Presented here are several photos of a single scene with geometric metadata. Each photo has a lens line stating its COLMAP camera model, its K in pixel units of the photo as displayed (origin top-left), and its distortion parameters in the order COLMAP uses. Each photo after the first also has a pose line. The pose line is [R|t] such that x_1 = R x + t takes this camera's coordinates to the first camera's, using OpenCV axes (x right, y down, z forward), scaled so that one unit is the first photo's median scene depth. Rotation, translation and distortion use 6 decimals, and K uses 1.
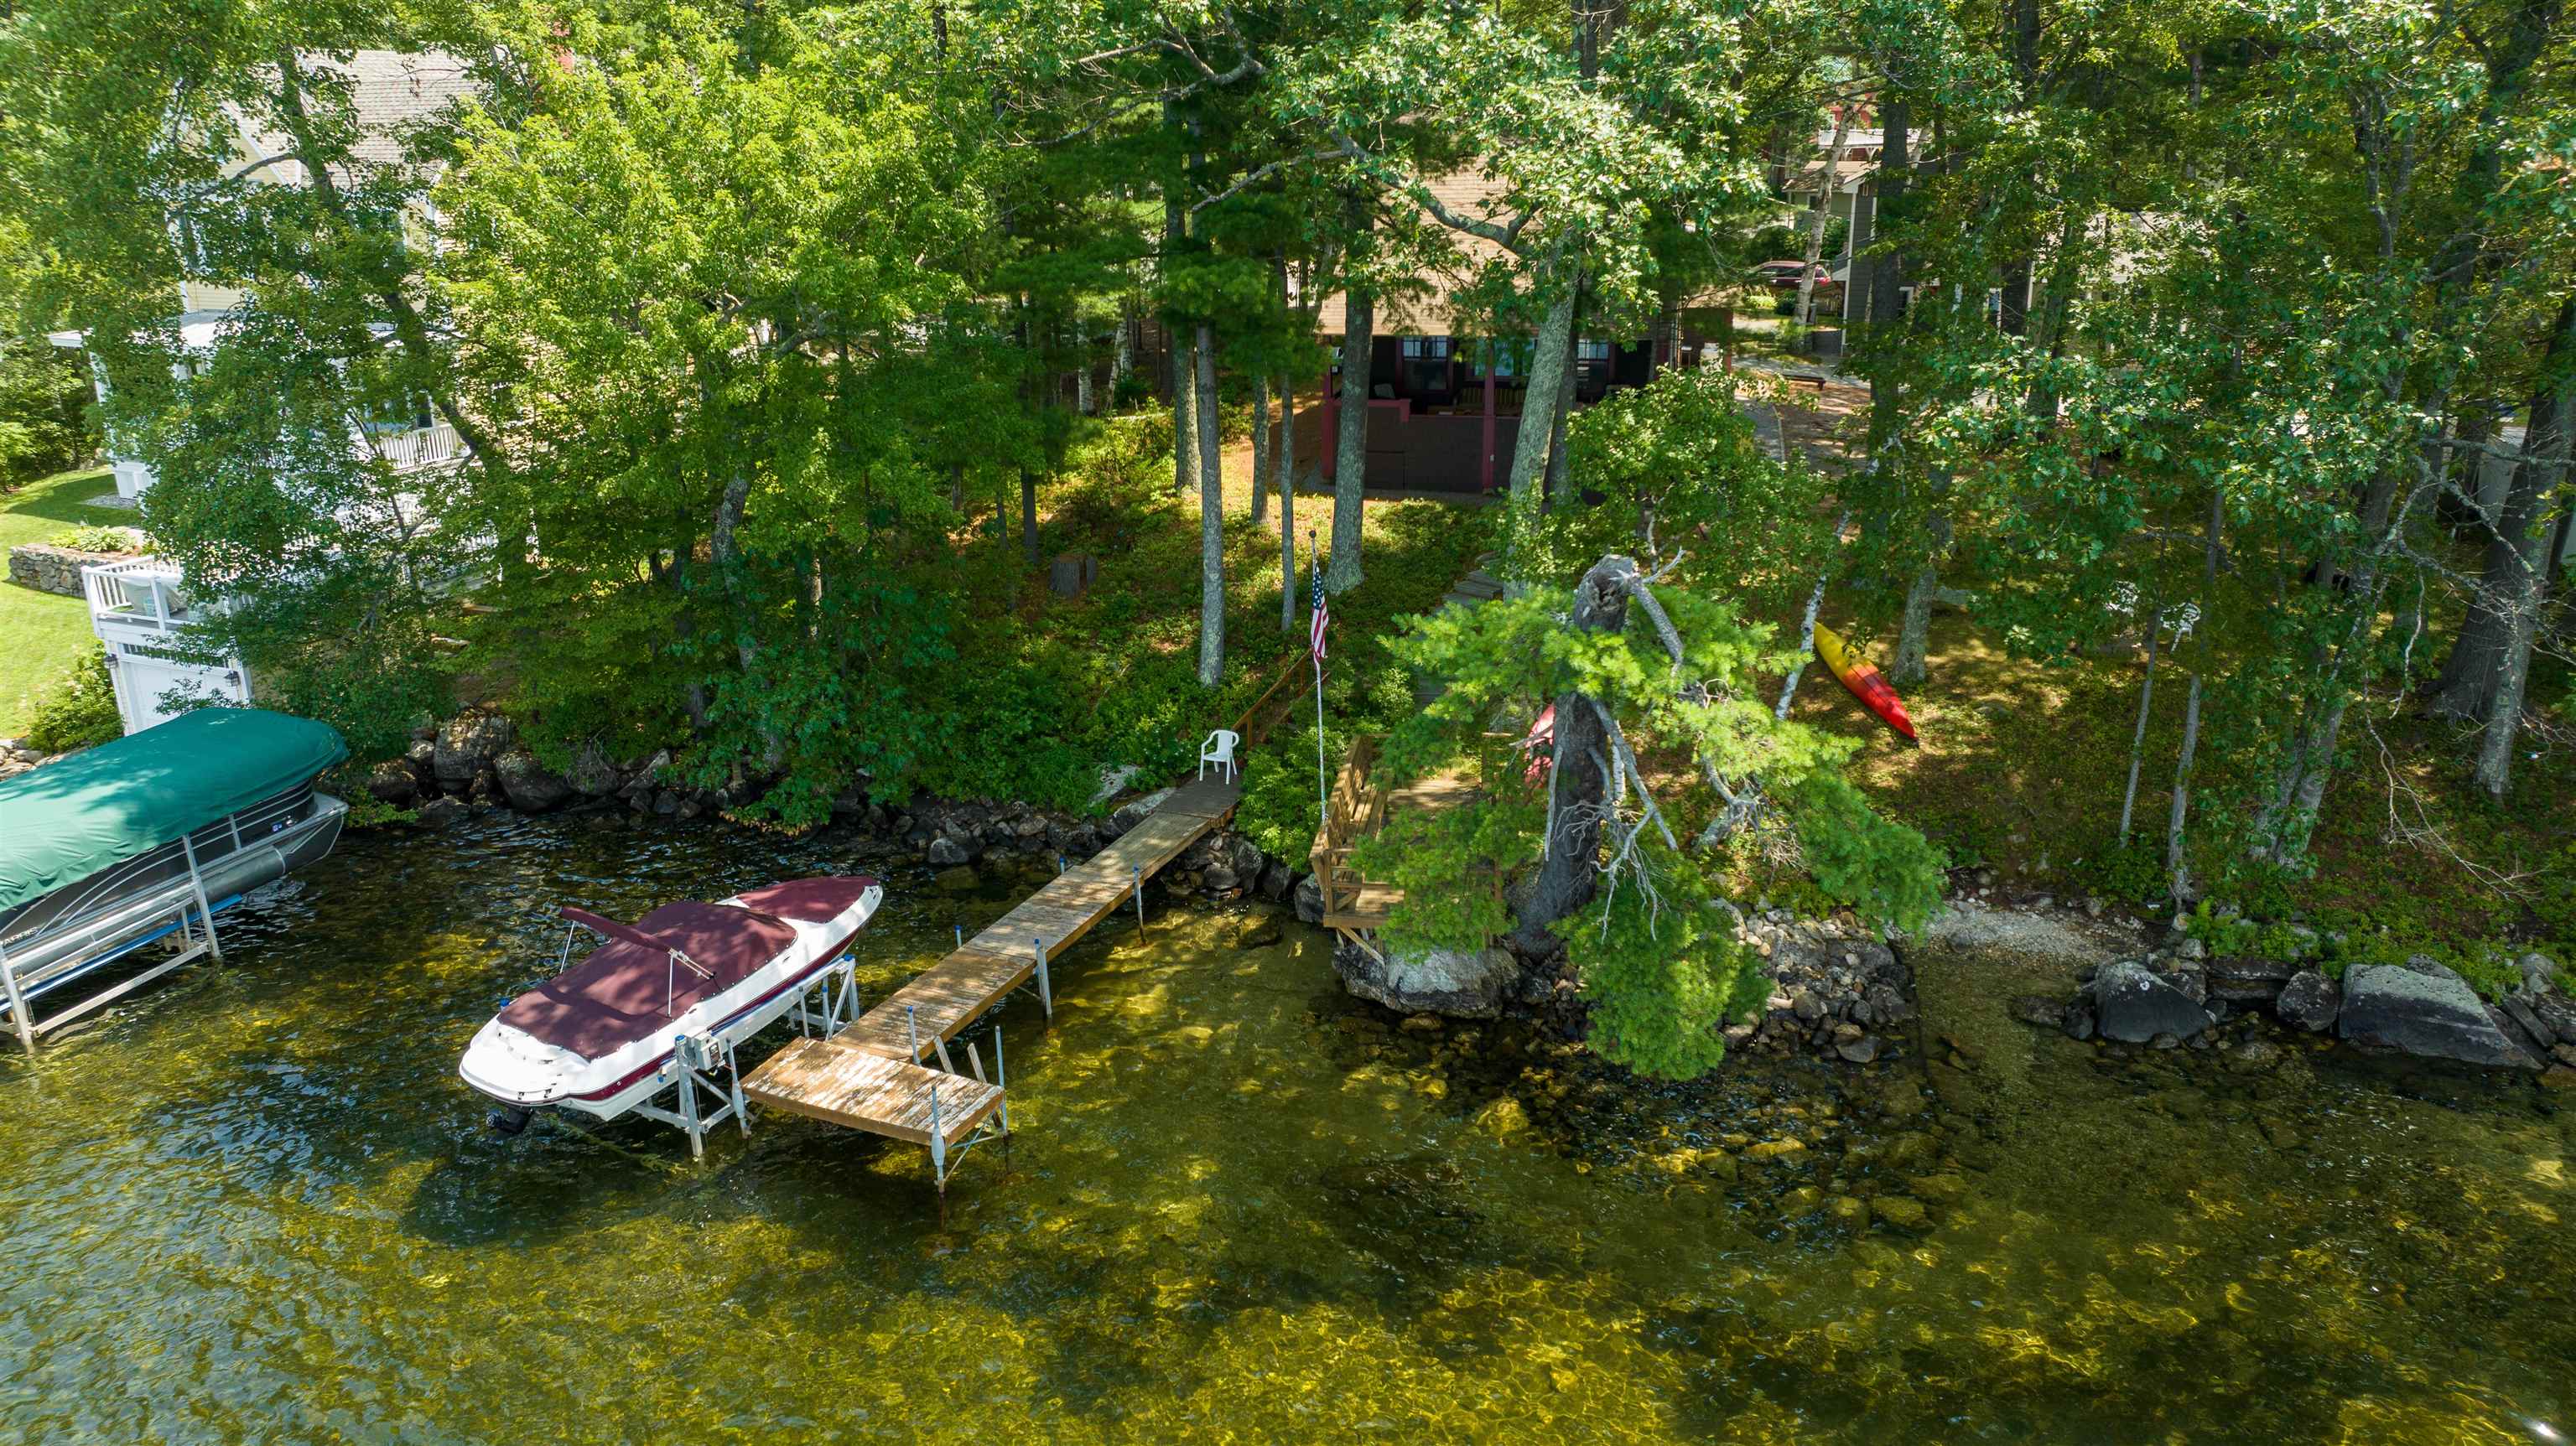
lens RADIAL K [[1797.2, 0, 1285.7], [0, 1797.2, 717.5], [0, 0, 1]] dist [-0.033469, 0.037052]
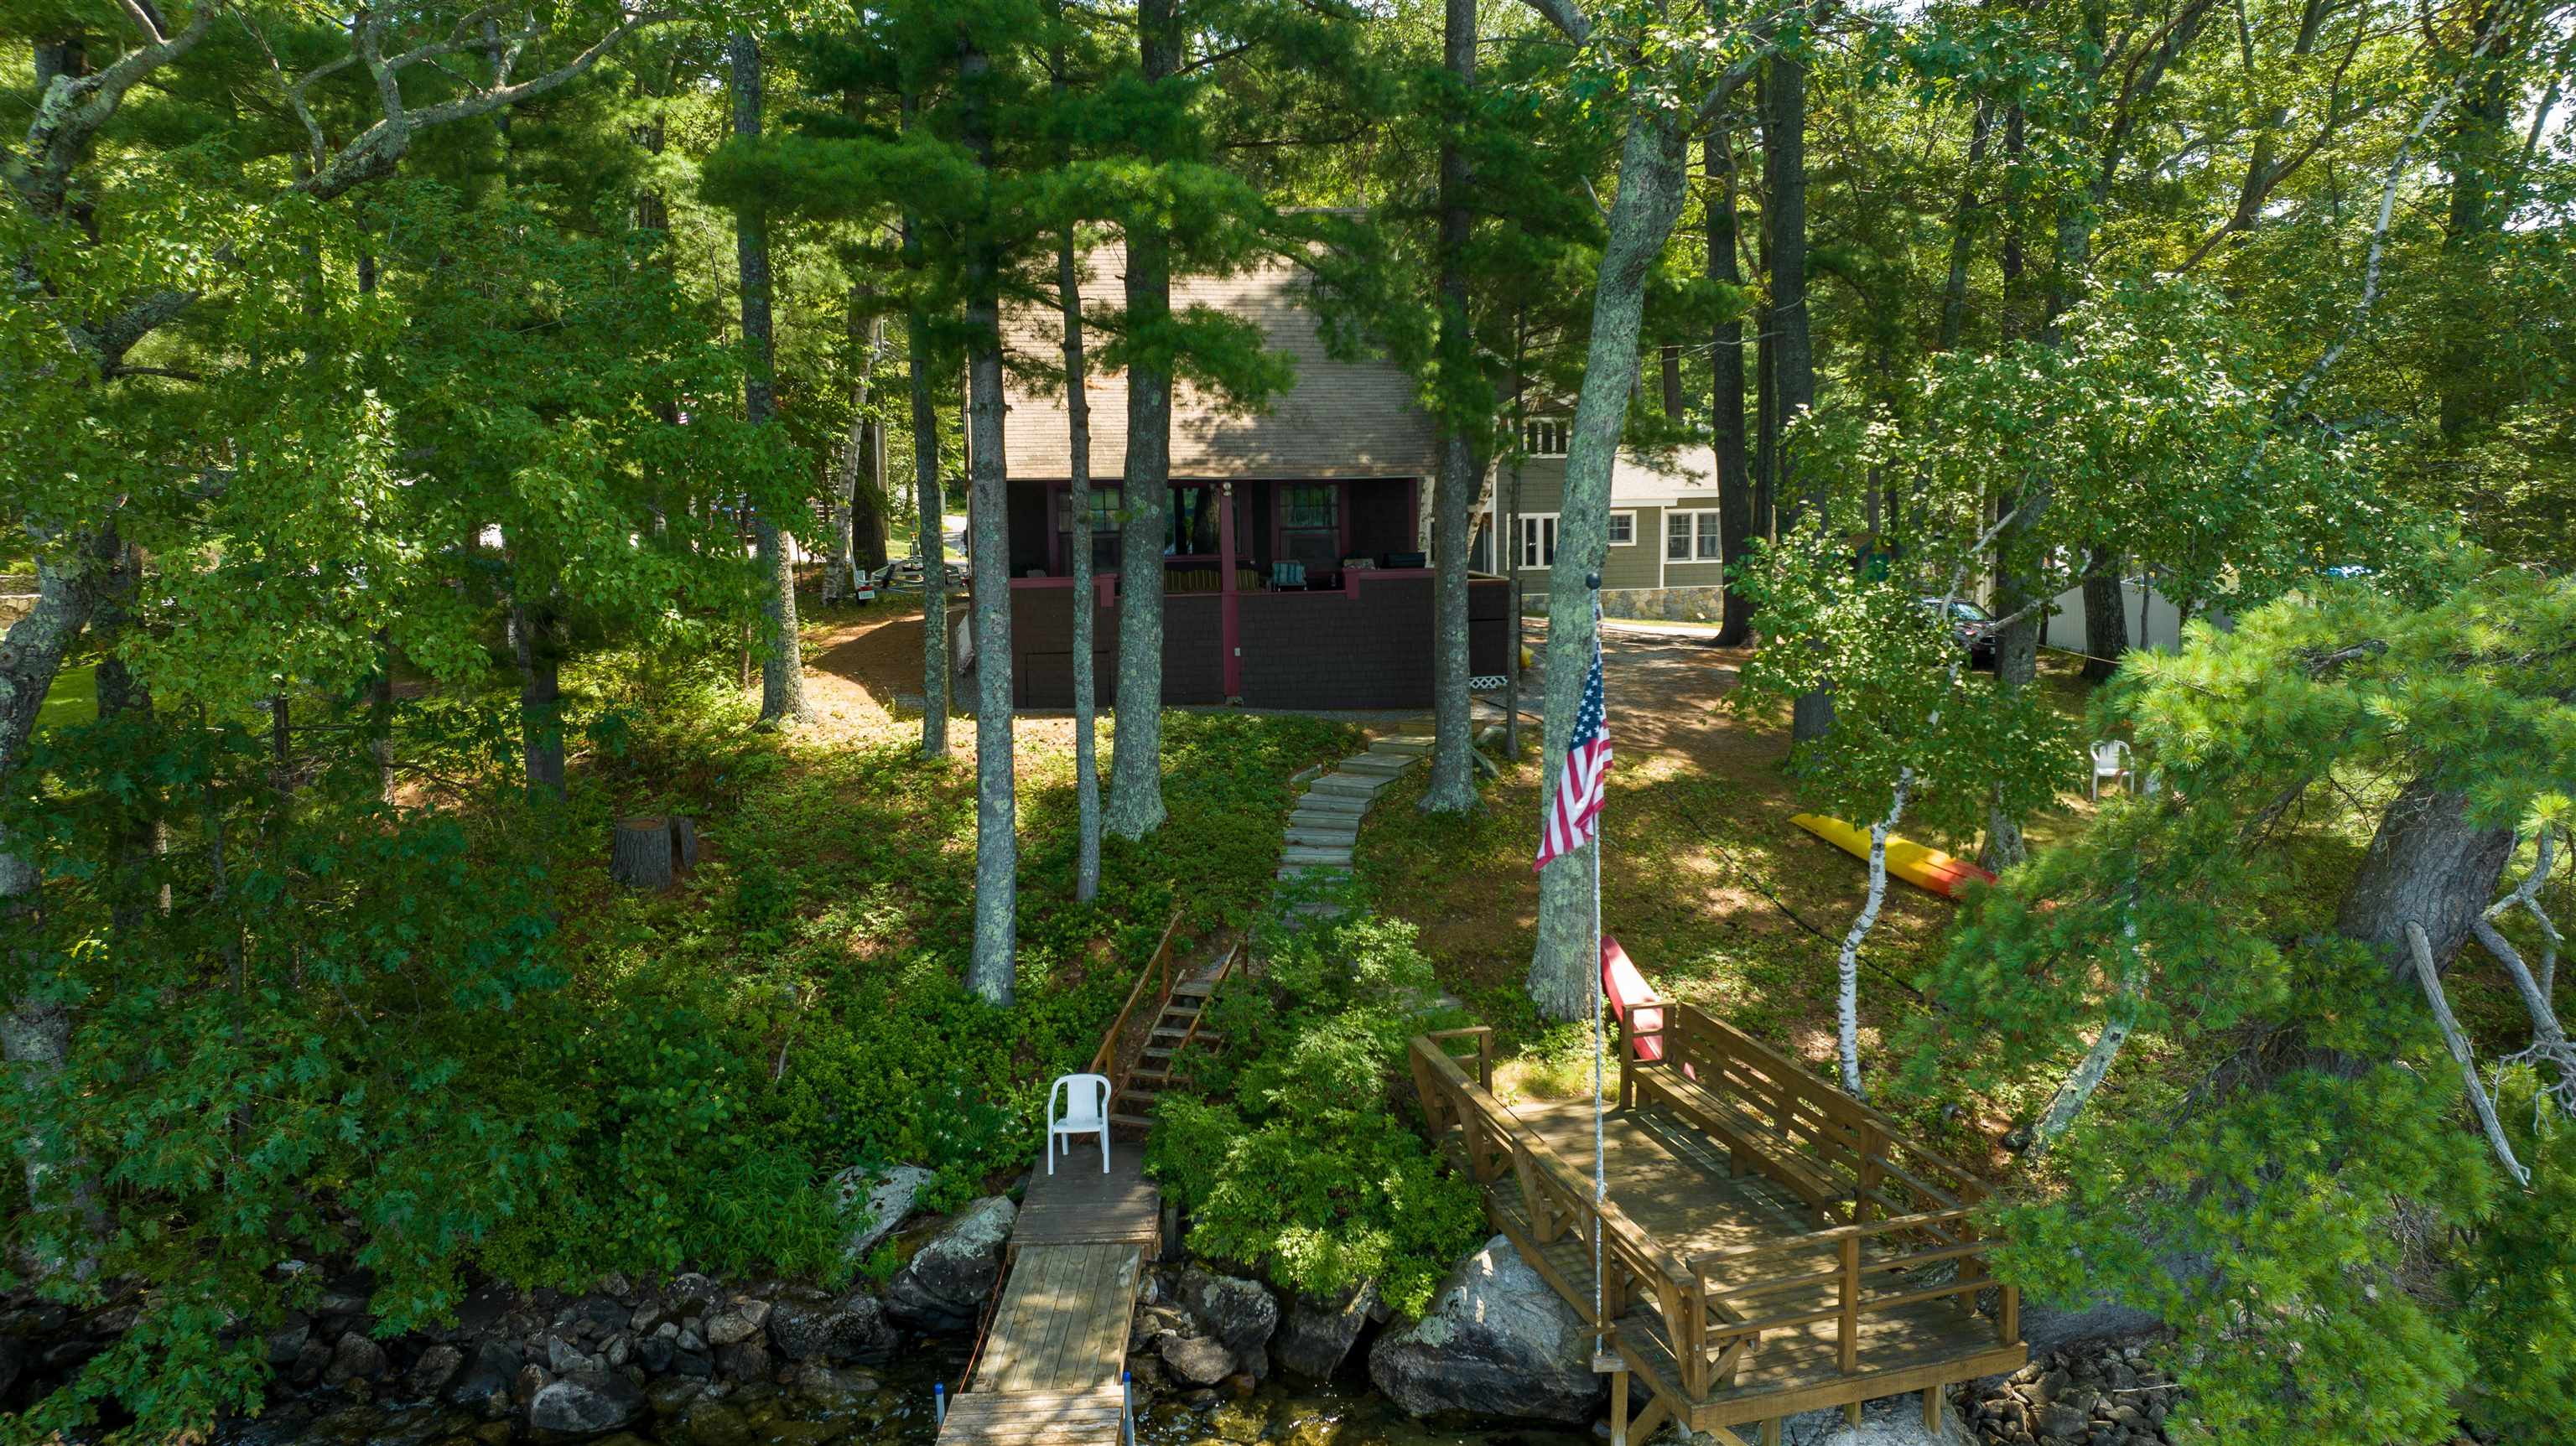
lens RADIAL K [[1797.2, 0, 1296.4], [0, 1797.2, 728.6], [0, 0, 1]] dist [-0.033469, 0.037052]
pose [[0.912569, -0.052294, 0.405565, -0.209827], [0.127971, 0.978494, -0.161781, 0.001185], [-0.388383, 0.199537, 0.899635, 0.517789]]
